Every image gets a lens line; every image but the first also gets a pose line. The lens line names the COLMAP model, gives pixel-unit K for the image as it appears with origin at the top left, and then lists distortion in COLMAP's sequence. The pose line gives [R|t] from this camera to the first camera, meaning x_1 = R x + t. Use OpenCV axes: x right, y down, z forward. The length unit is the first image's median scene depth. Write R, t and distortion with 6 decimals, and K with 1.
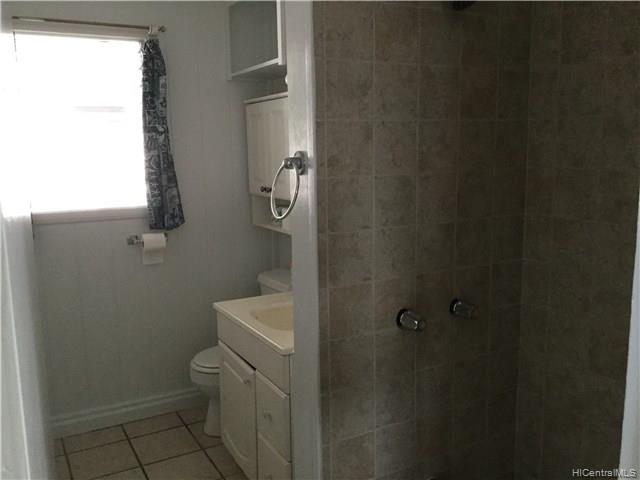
lens RADIAL K [[575.4, 0, 322.6], [0, 575.4, 242.2], [0, 0, 1]] dist [0.147991, -0.303177]
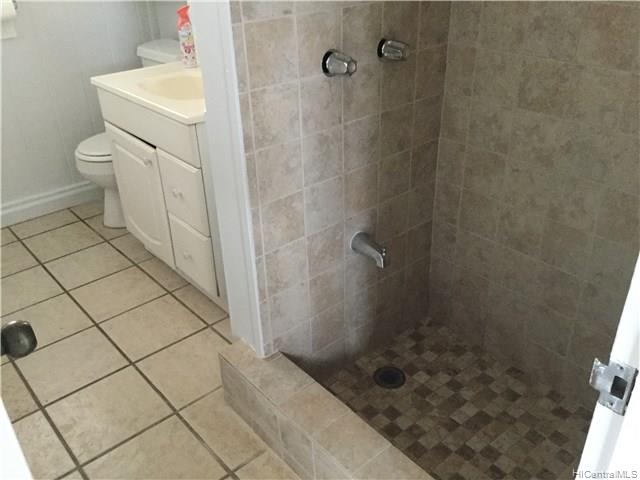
lens RADIAL K [[575.4, 0, 322.6], [0, 575.4, 242.2], [0, 0, 1]] dist [0.147991, -0.303177]
pose [[0.978781, -0.108975, 0.173529, -0.049355], [0.042653, 0.936660, 0.347634, 0.075249], [-0.200421, -0.332856, 0.921433, 0.098244]]
